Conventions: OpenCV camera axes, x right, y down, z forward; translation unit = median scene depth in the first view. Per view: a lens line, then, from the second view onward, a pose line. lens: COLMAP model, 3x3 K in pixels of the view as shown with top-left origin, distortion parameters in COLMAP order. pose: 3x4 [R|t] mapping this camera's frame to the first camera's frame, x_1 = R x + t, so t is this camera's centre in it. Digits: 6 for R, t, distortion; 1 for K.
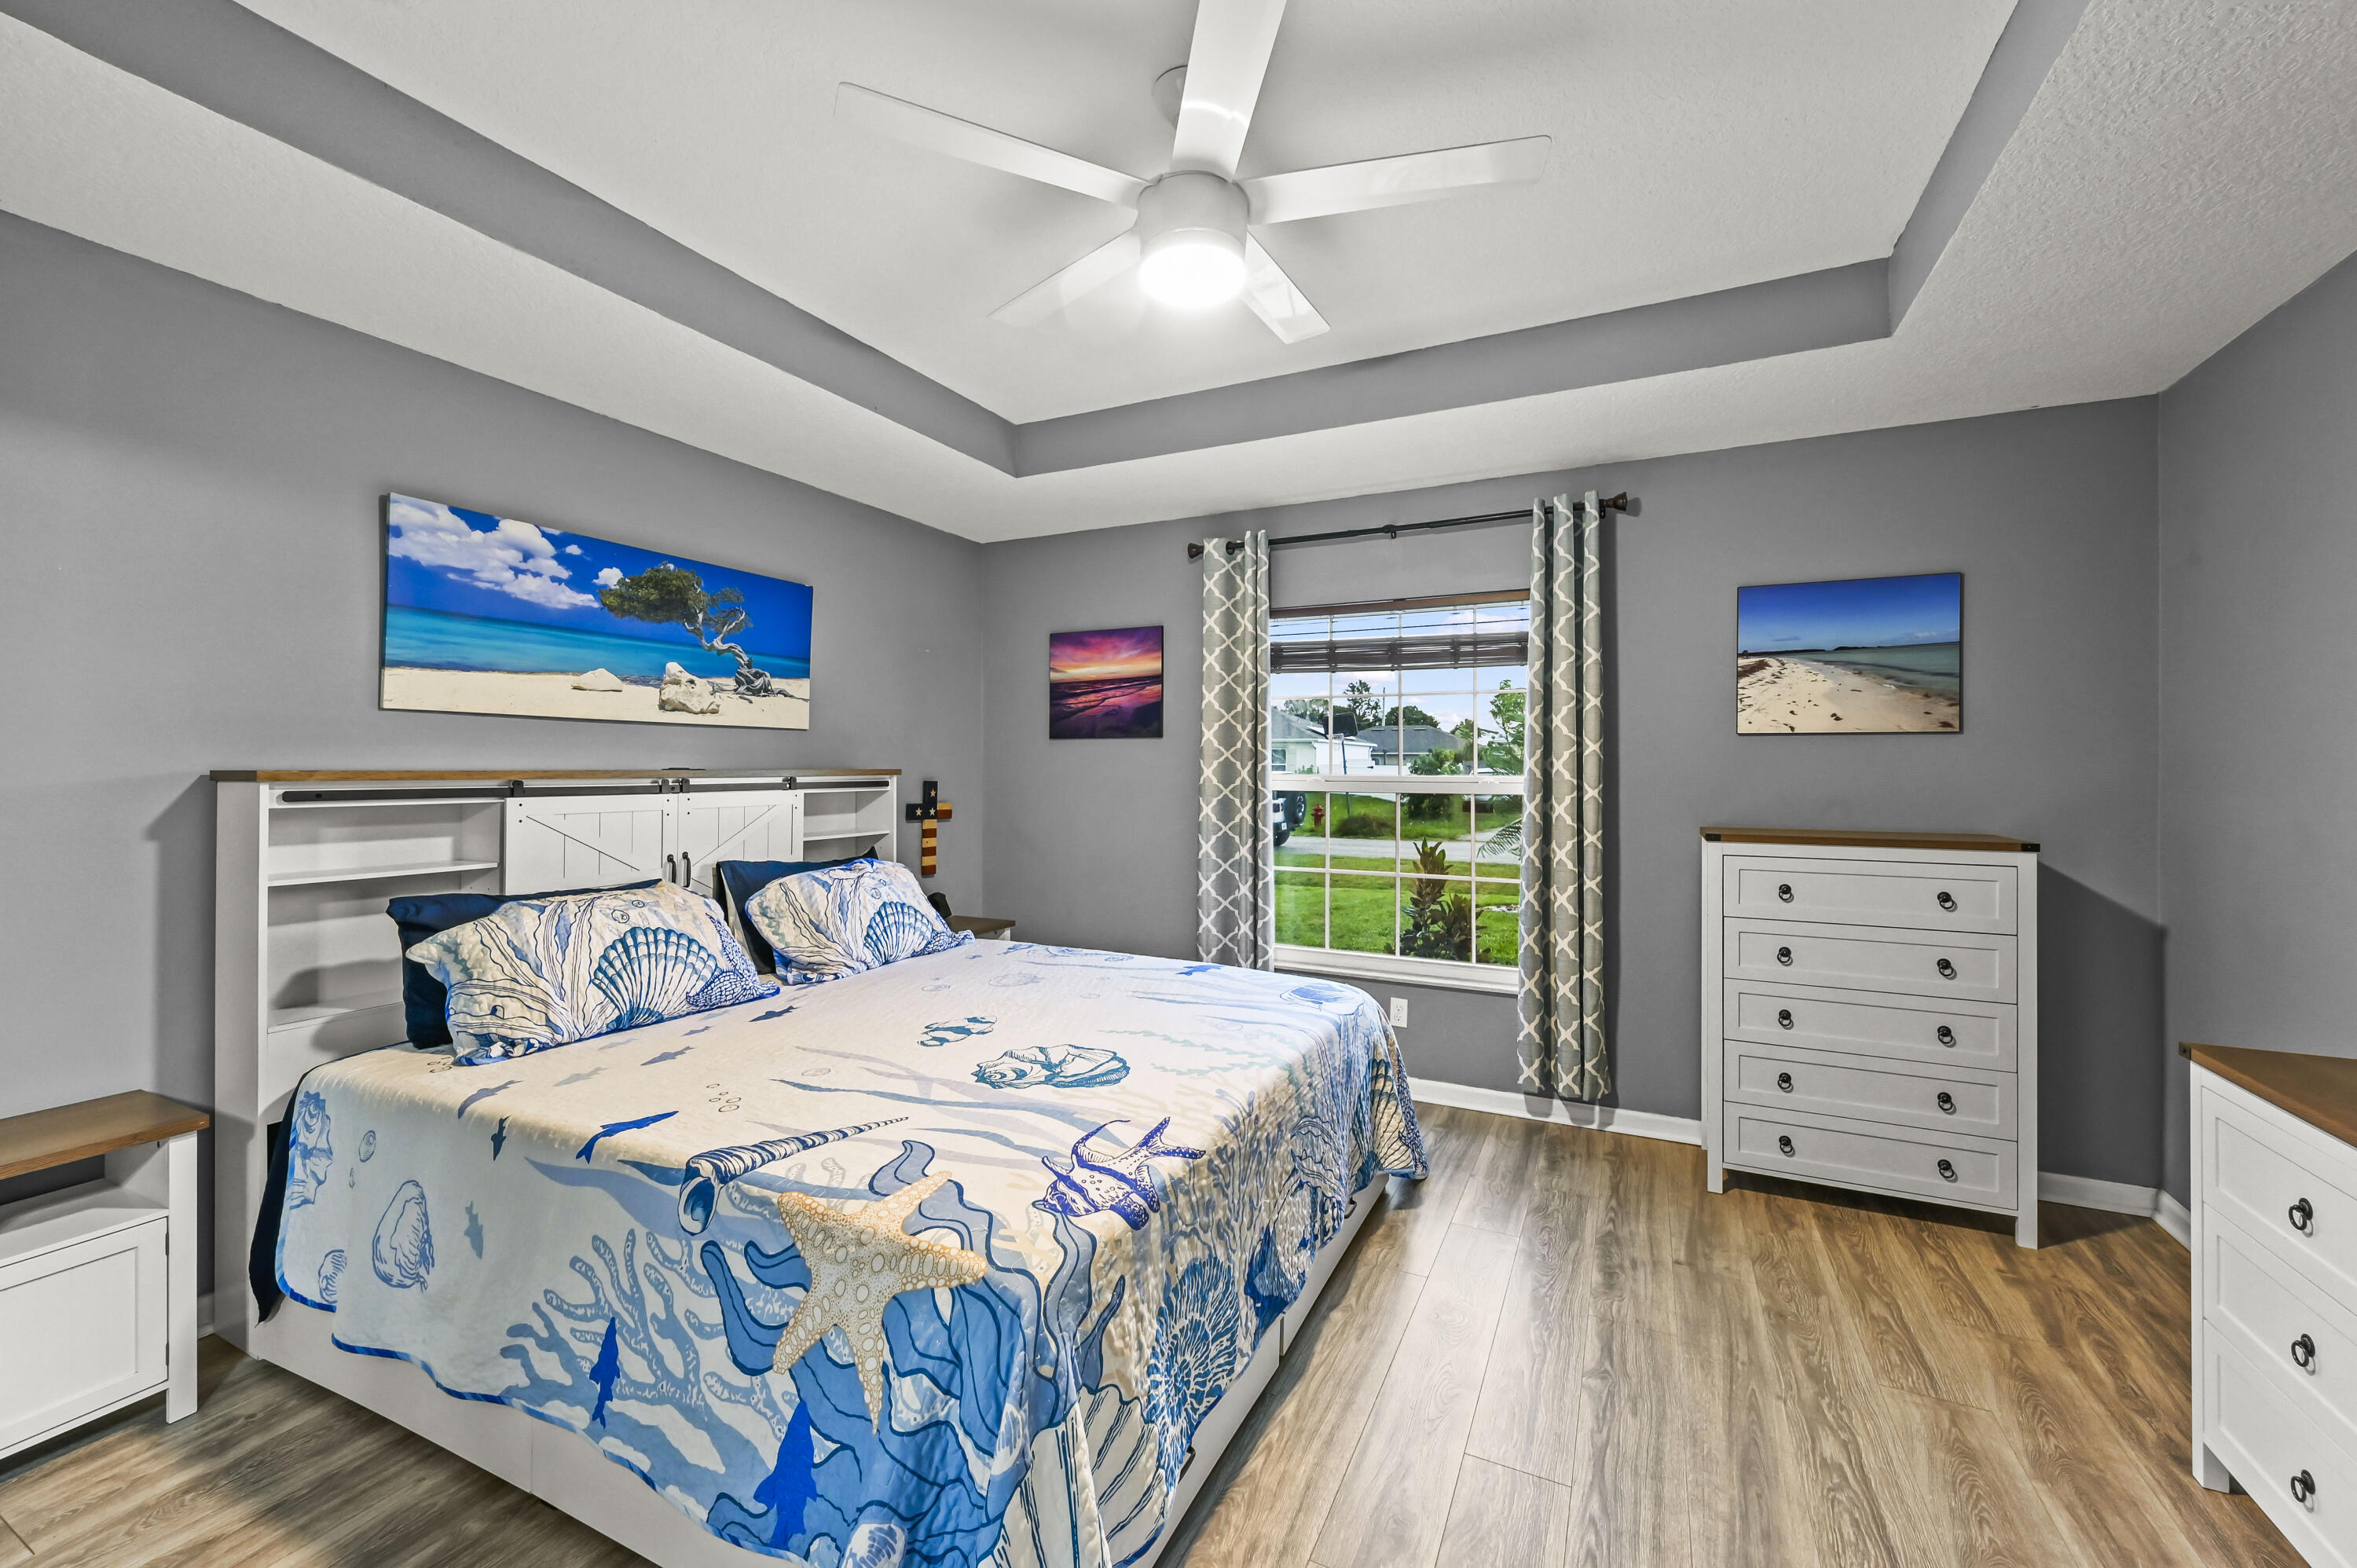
lens RADIAL K [[924.8, 0, 1179.8], [0, 924.8, 767.9], [0, 0, 1]] dist [-0.000347, -0.000045]
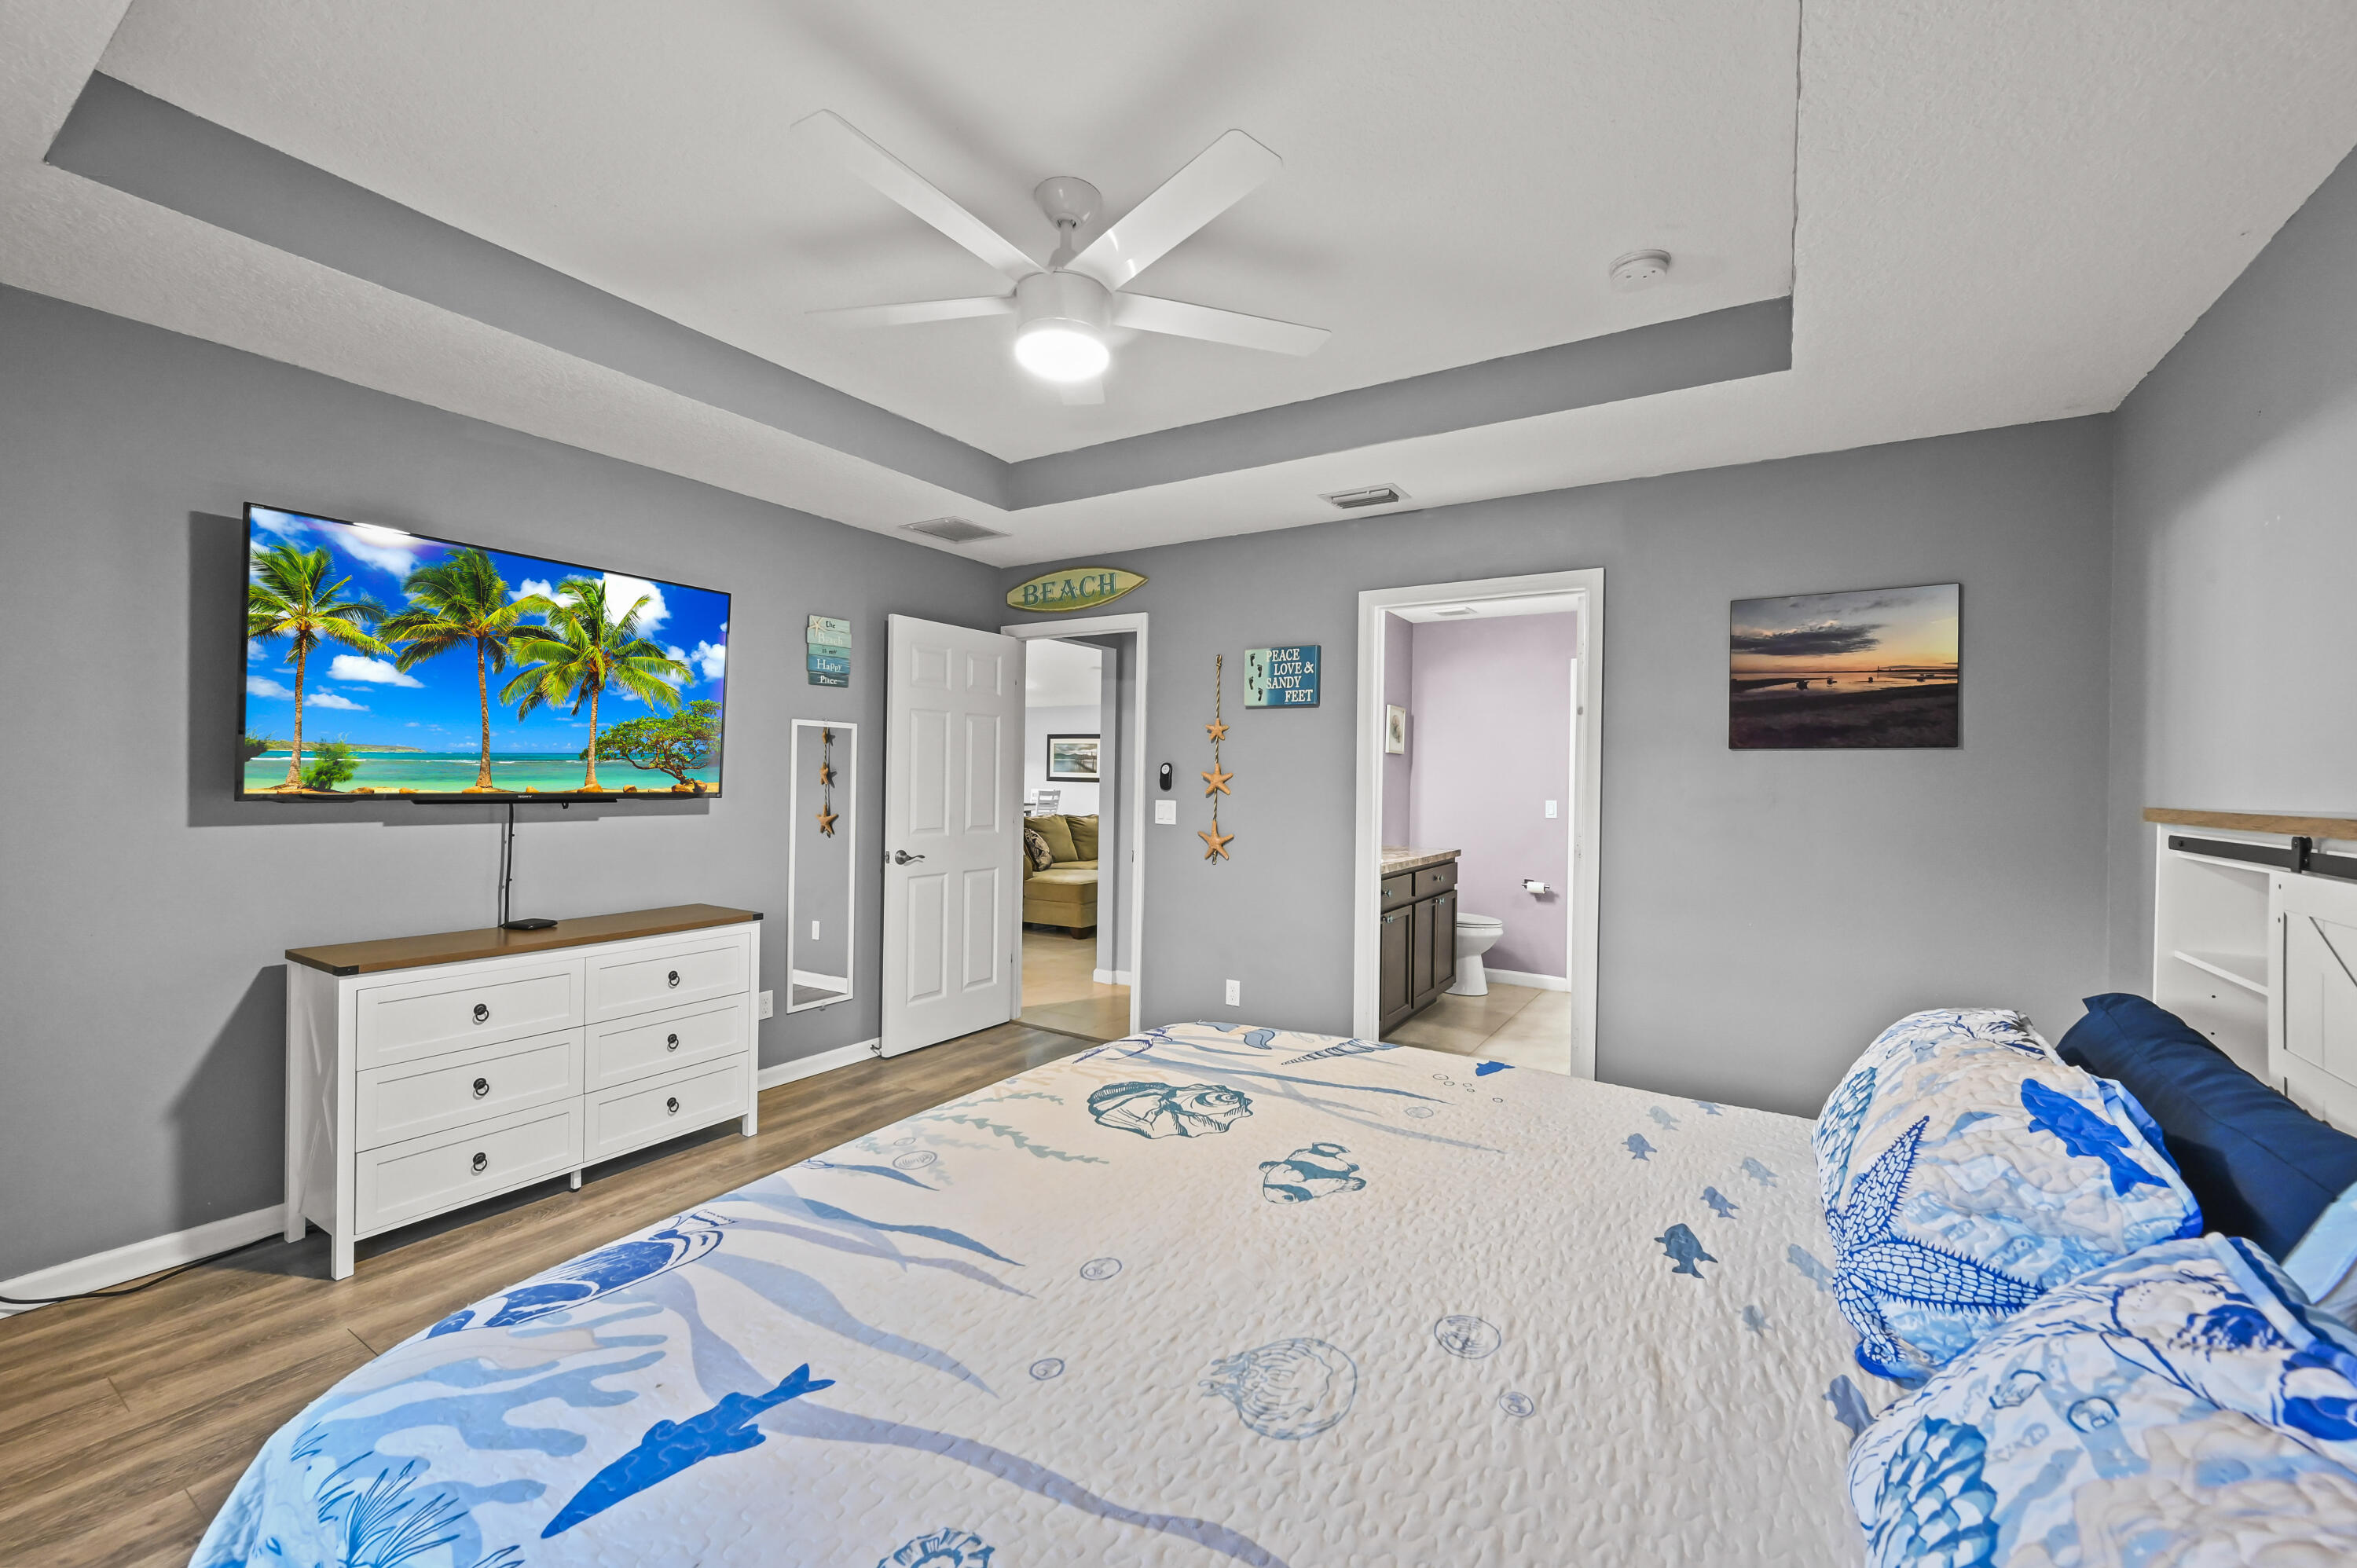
lens RADIAL K [[989.2, 0, 1164.1], [0, 989.2, 760.7], [0, 0, 1]] dist [-0.001260, -0.000041]
pose [[-0.992819, -0.013026, 0.118915, -0.244829], [-0.012859, 0.999915, 0.002165, -0.023822], [-0.118933, 0.000620, -0.992902, 1.976861]]
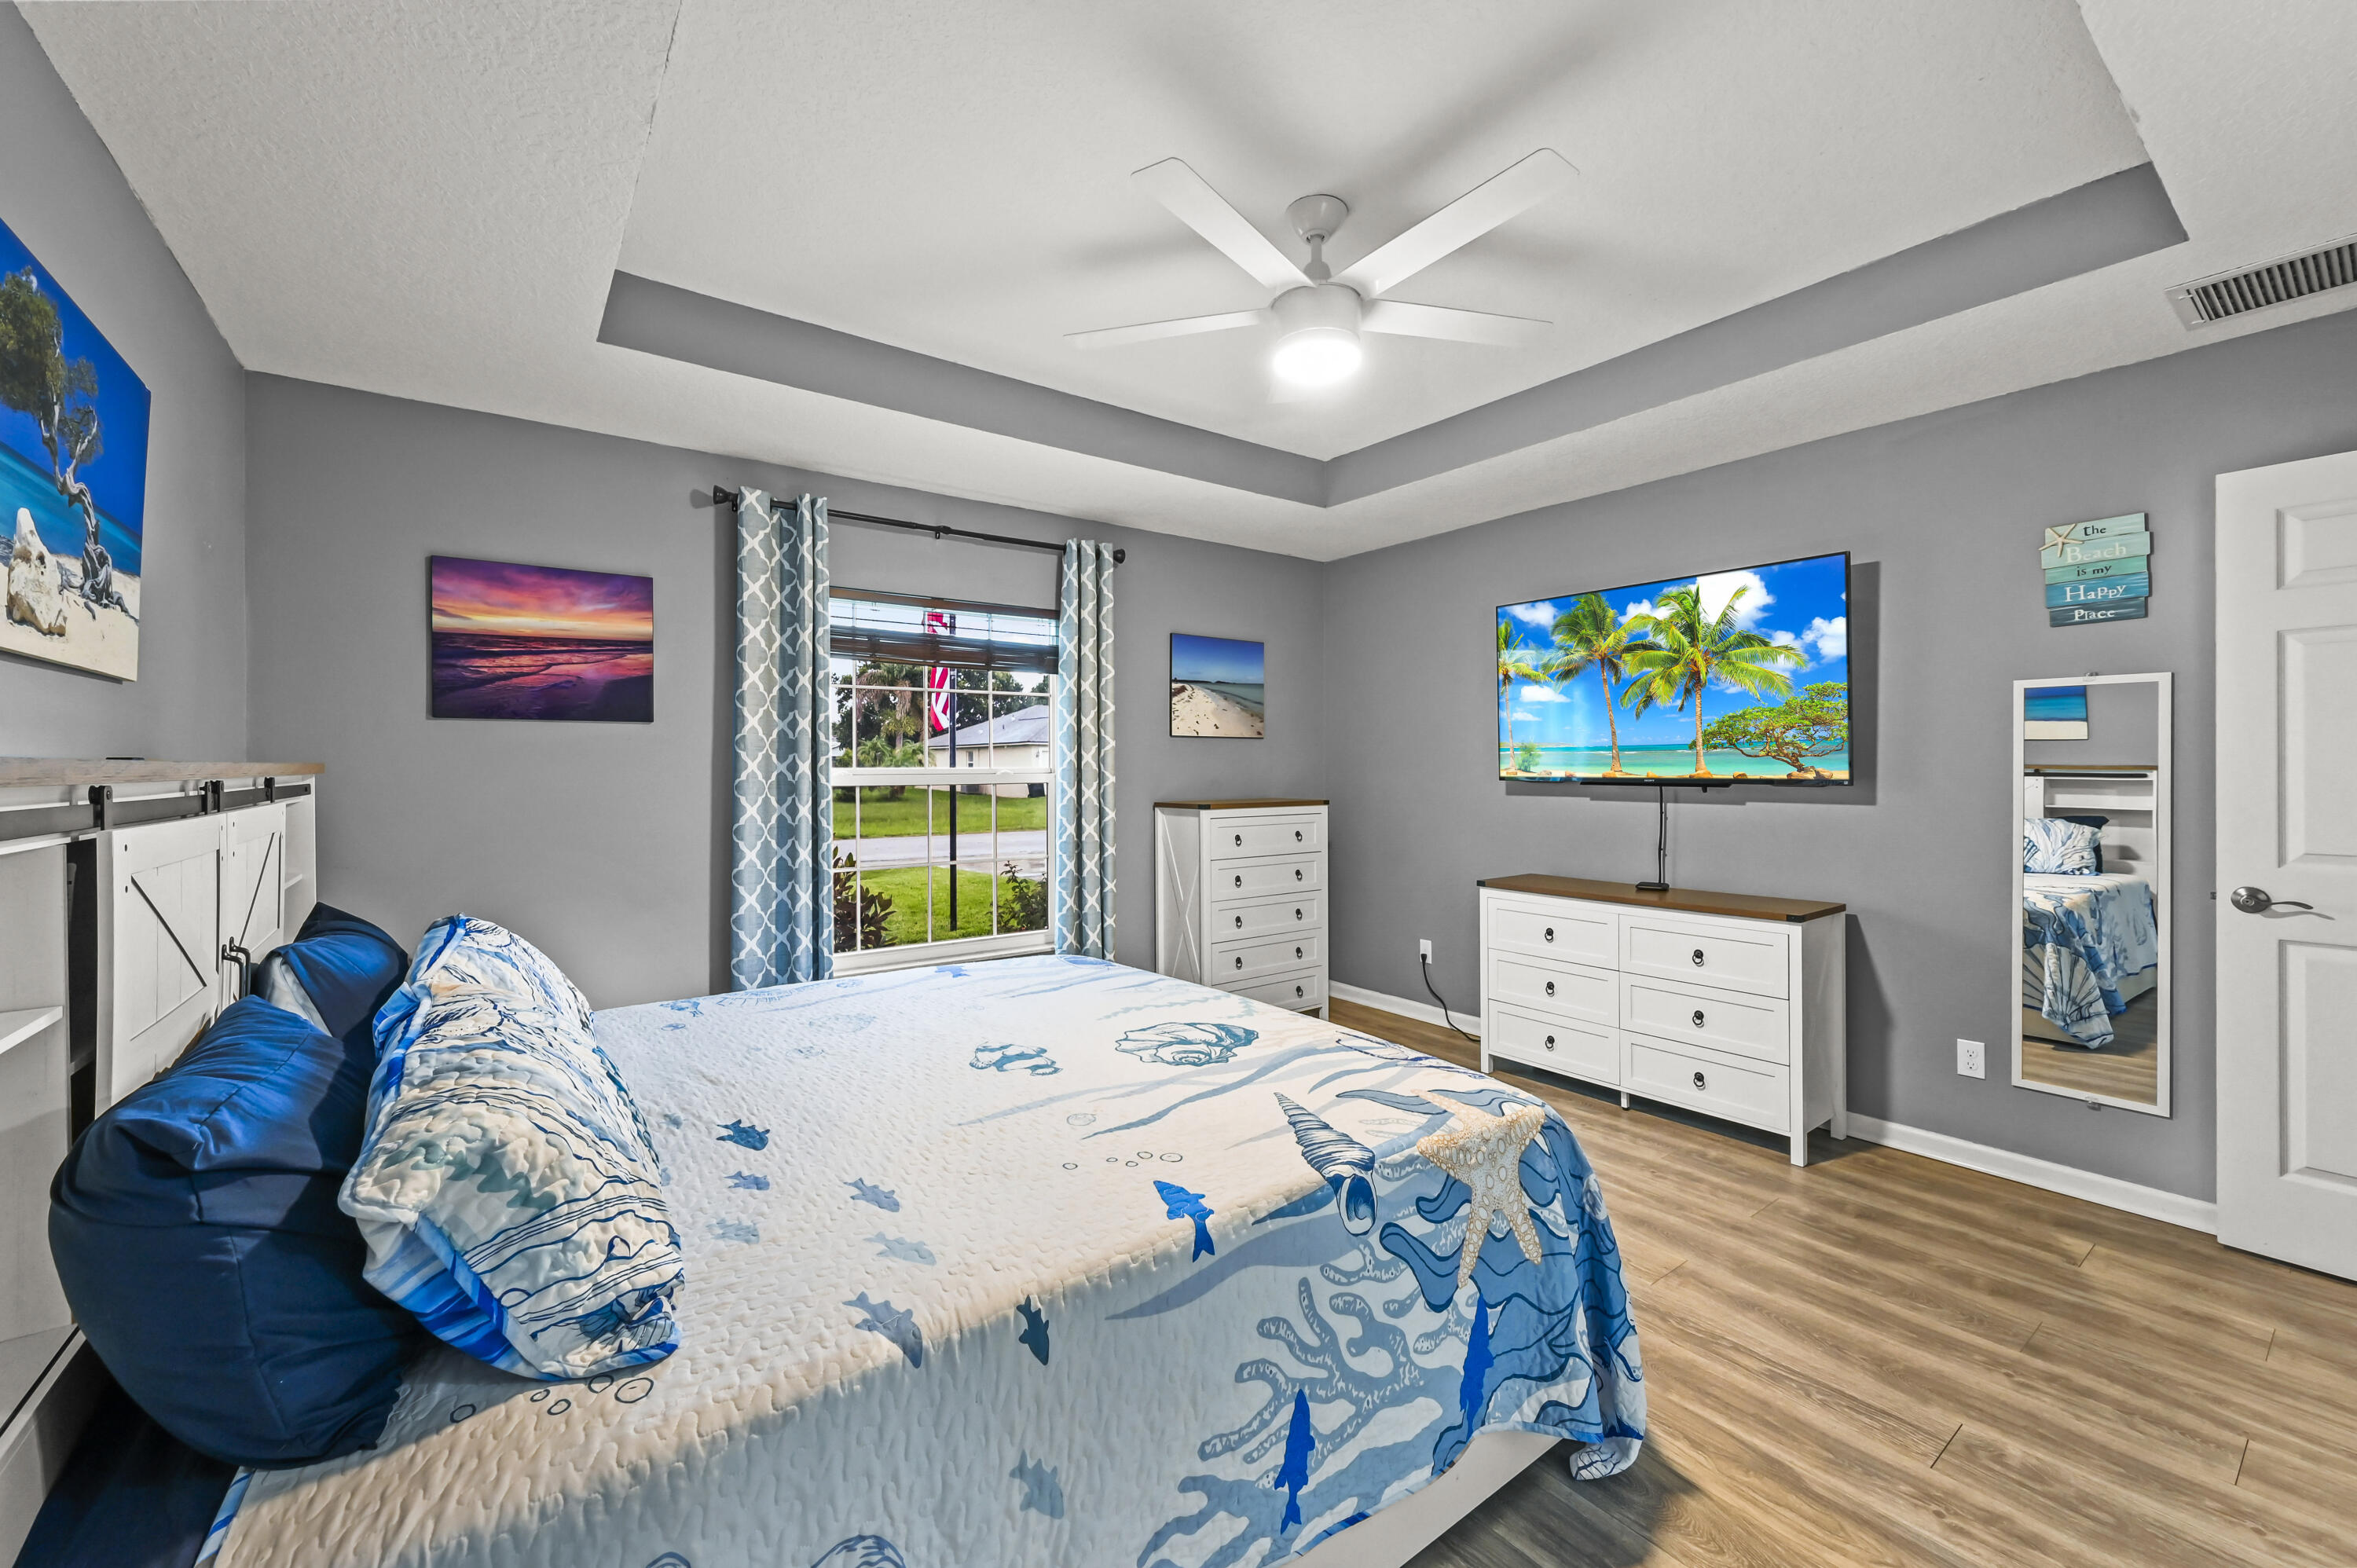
lens RADIAL K [[932.2, 0, 1178.0], [0, 932.2, 764.9], [0, 0, 1]] dist [-0.000142, 0.000364]
pose [[0.458979, -0.005035, 0.888433, -1.073606], [0.006002, 0.999979, 0.002566, 0.007746], [-0.888427, 0.004154, 0.458999, 0.524983]]
